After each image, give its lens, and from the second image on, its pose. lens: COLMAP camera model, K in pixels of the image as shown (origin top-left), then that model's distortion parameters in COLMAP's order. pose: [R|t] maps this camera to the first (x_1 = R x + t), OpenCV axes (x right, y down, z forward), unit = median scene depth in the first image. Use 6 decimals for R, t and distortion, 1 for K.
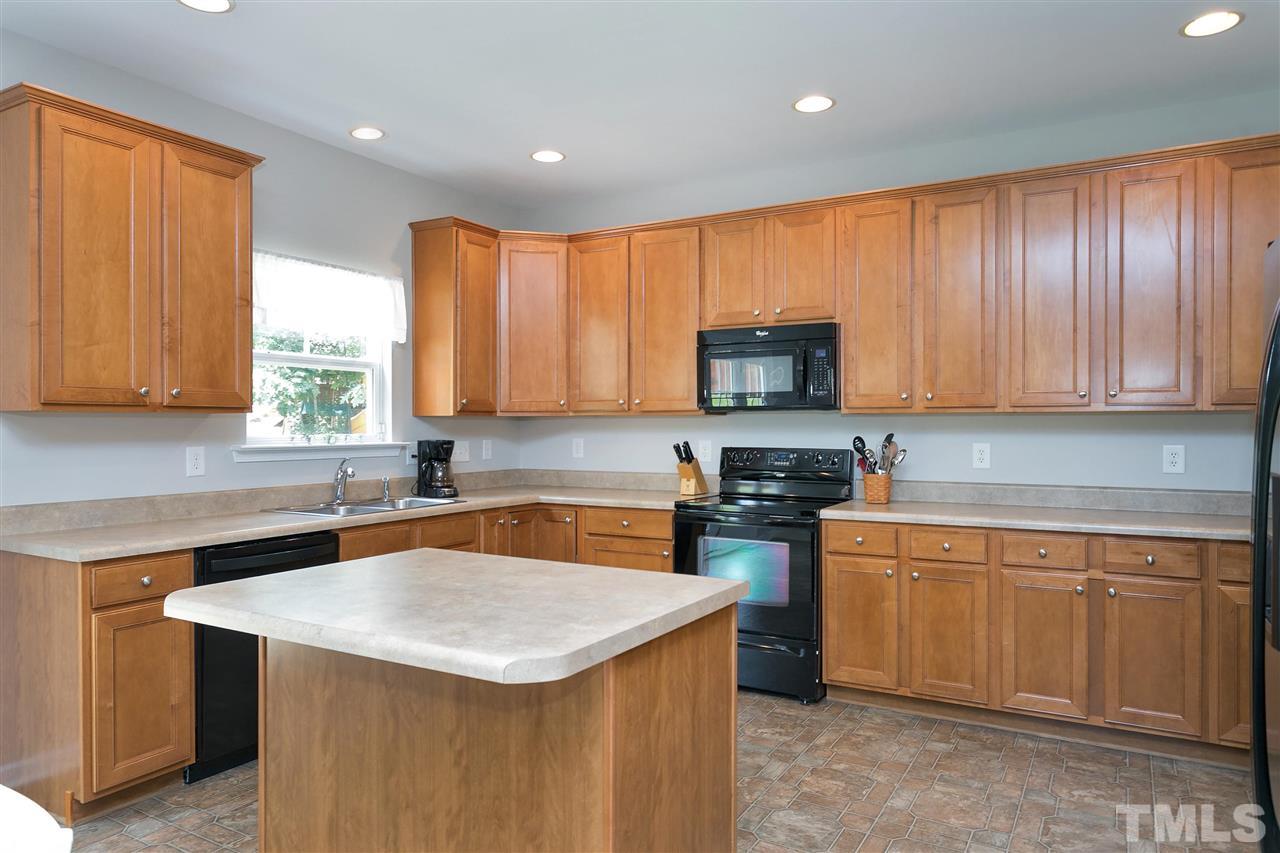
lens RADIAL K [[840.0, 0, 643.4], [0, 840.0, 428.0], [0, 0, 1]] dist [0.010828, 0.003218]
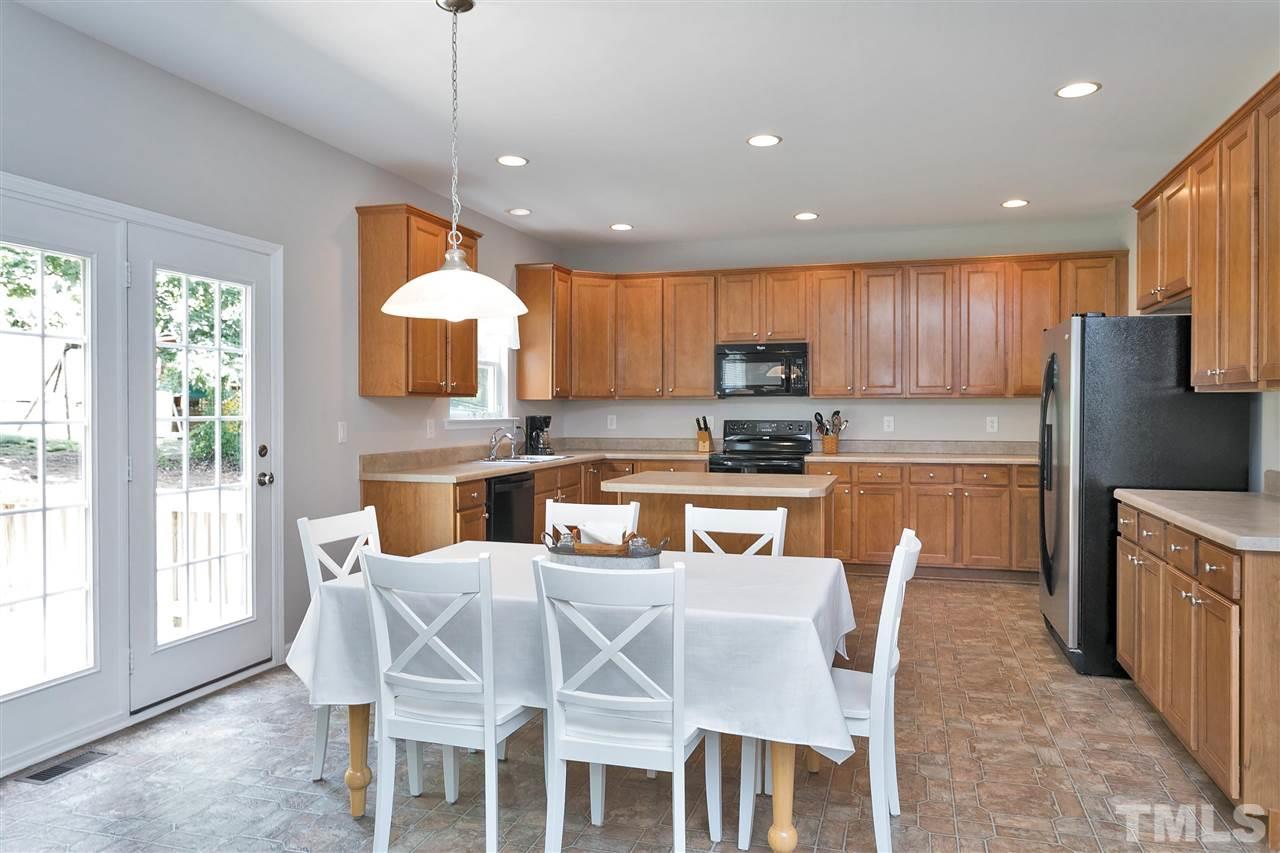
lens RADIAL K [[840.0, 0, 668.4], [0, 840.0, 413.4], [0, 0, 1]] dist [0.010828, 0.003218]
pose [[0.970568, -0.001779, 0.240822, -0.421529], [0.001307, 0.999997, 0.002121, 0.007852], [-0.240825, -0.001744, 0.970567, -0.511434]]
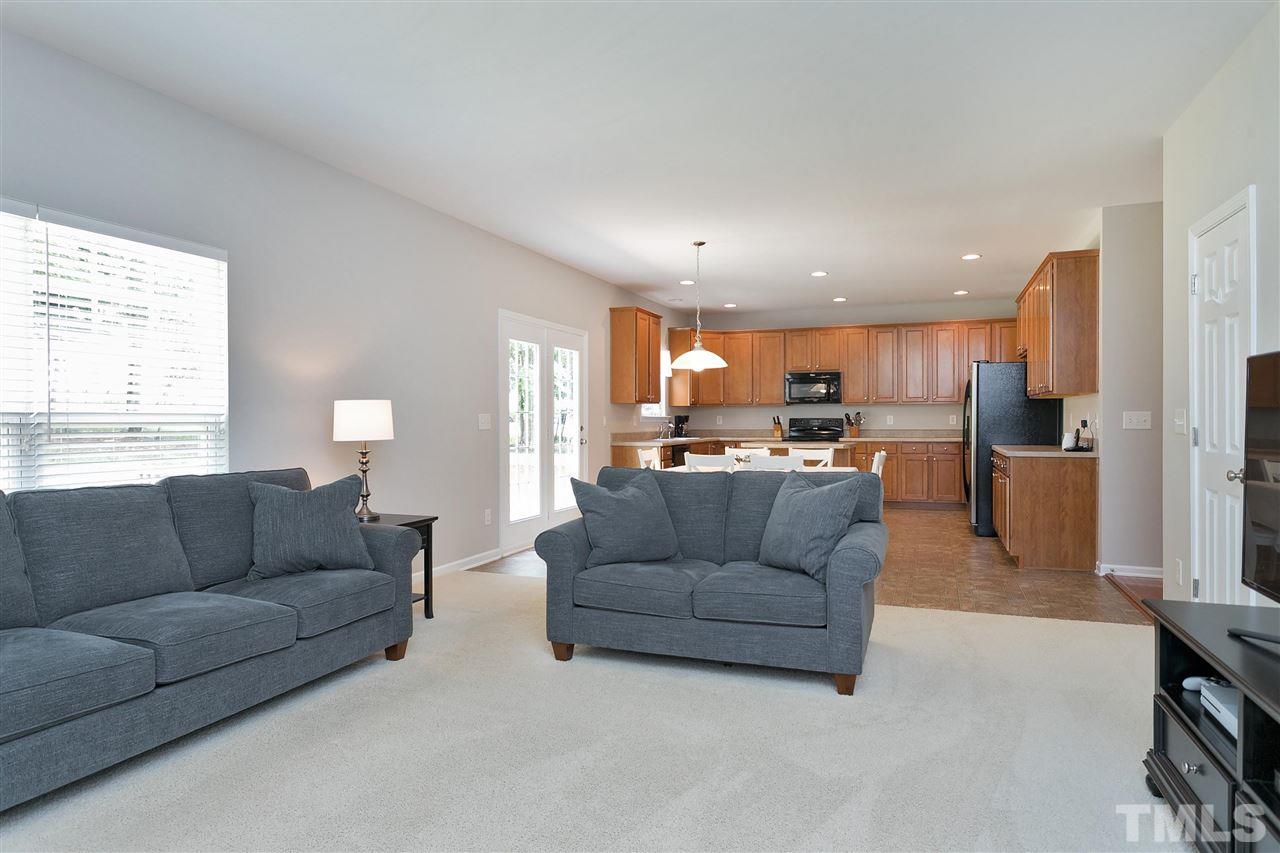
lens RADIAL K [[732.0, 0, 643.0], [0, 732.0, 420.2], [0, 0, 1]] dist [-0.009253, -0.000532]
pose [[0.989063, -0.002499, 0.147472, -0.760360], [0.002933, 0.999992, -0.002725, 0.038136], [-0.147464, 0.003128, 0.989063, -1.267400]]
